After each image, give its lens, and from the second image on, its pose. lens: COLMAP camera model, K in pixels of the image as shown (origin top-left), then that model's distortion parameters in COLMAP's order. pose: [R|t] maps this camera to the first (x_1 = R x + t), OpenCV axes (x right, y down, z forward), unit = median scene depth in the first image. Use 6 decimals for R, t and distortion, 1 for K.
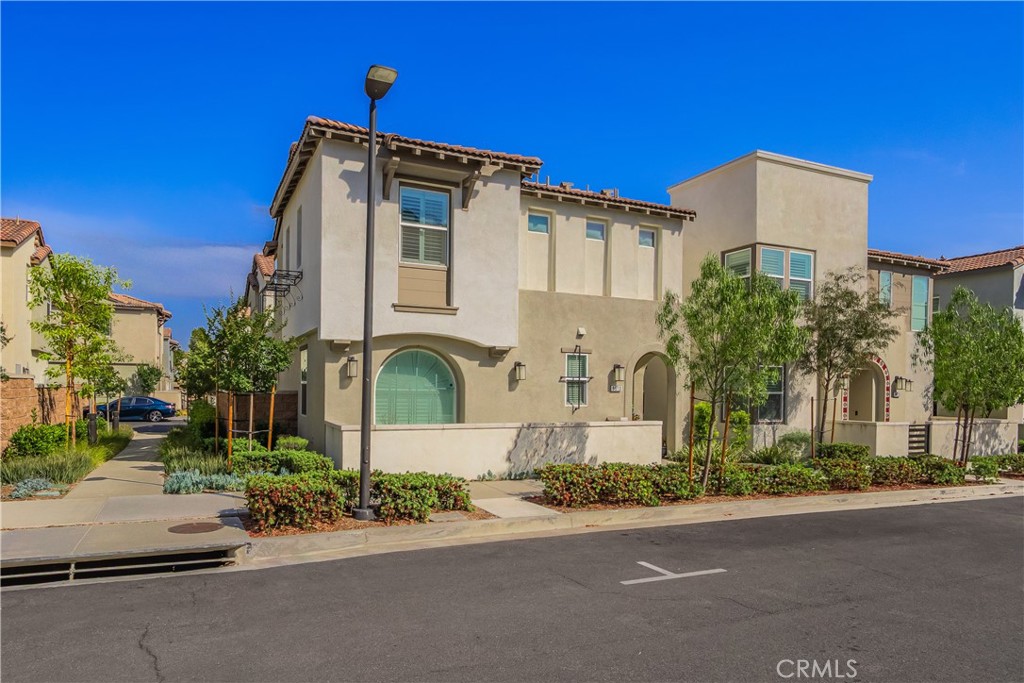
lens RADIAL K [[607.3, 0, 511.2], [0, 607.3, 399.1], [0, 0, 1]] dist [0.001458, -0.000303]
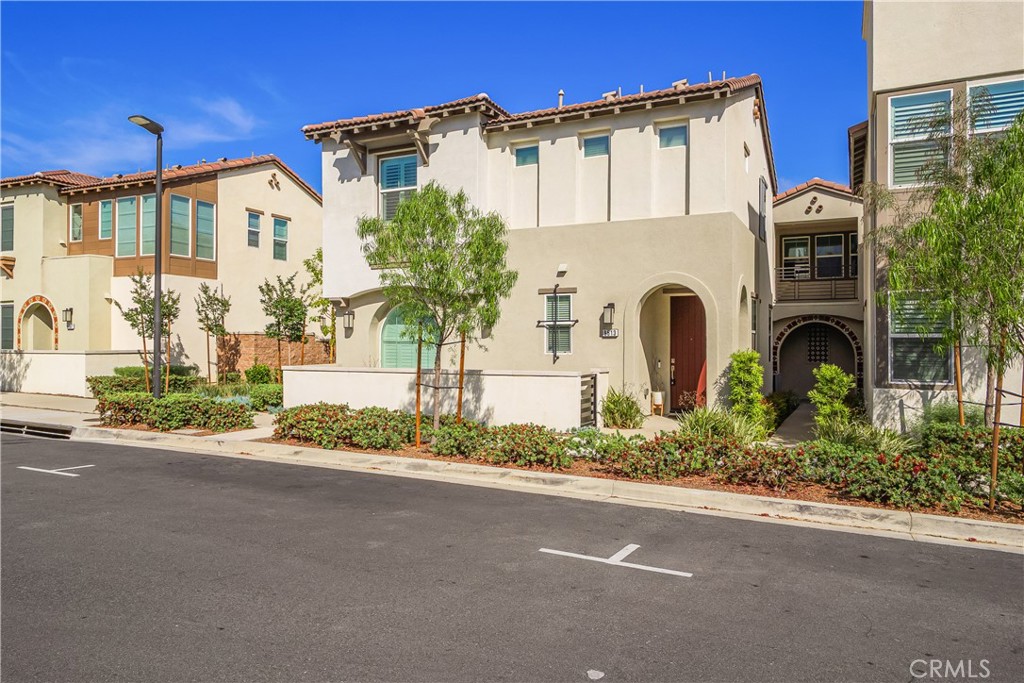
lens RADIAL K [[677.6, 0, 512.0], [0, 677.6, 341.5], [0, 0, 1]] dist [-0.001402, 0.000874]
pose [[0.641219, -0.013525, -0.767239, 0.815185], [-0.006581, 0.999711, -0.023123, 0.015988], [0.767330, 0.019876, 0.640944, 0.331291]]
